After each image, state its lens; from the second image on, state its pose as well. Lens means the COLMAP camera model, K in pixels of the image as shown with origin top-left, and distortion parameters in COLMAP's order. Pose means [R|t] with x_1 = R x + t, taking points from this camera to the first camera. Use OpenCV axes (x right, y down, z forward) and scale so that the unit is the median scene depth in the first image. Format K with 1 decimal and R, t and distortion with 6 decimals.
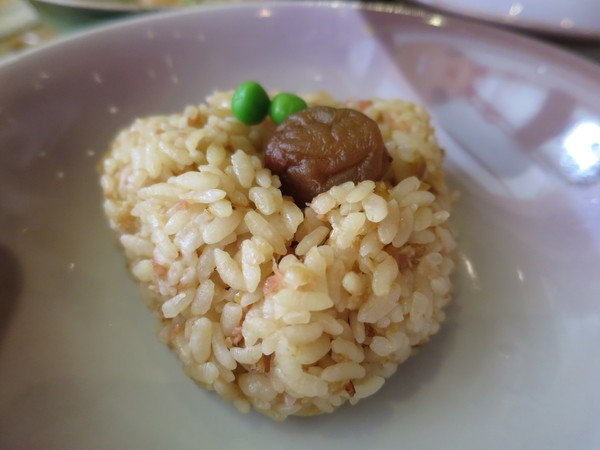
lens RADIAL K [[435.9, 0, 300.0], [0, 435.9, 225.0], [0, 0, 1]] dist [-0.017338, 0.003136]
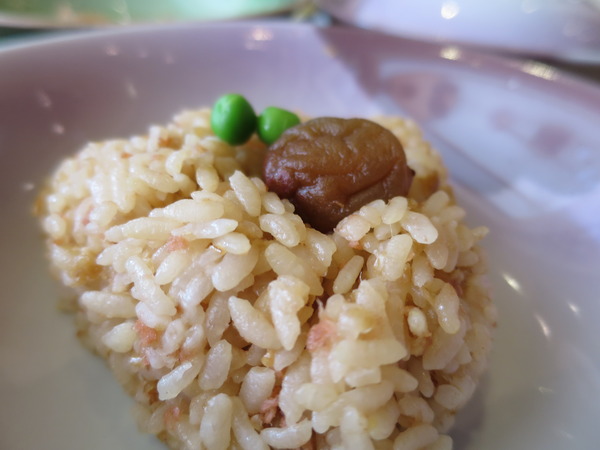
lens RADIAL K [[435.9, 0, 300.0], [0, 435.9, 225.0], [0, 0, 1]] dist [-0.017338, 0.003136]
pose [[0.978191, -0.073142, 0.194406, -0.206207], [0.091316, 0.992083, -0.086217, 0.006739], [-0.186560, 0.102089, 0.977125, 0.223229]]
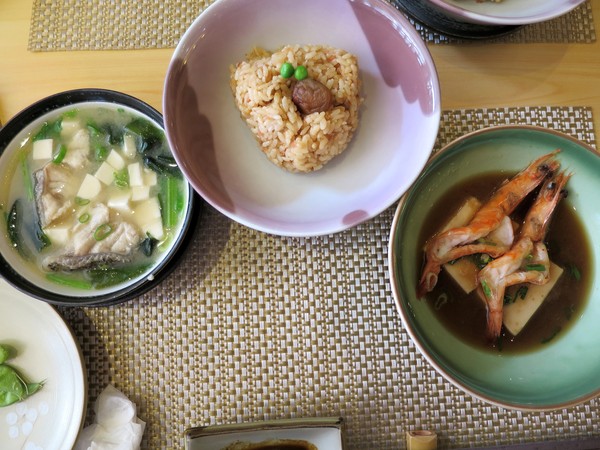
lens RADIAL K [[435.9, 0, 300.0], [0, 435.9, 225.0], [0, 0, 1]] dist [-0.017338, 0.003136]
pose [[0.997751, 0.064170, -0.019349, 0.103505], [-0.038954, 0.790129, 0.611701, -1.493147], [0.054541, -0.609572, 0.790852, -2.226433]]
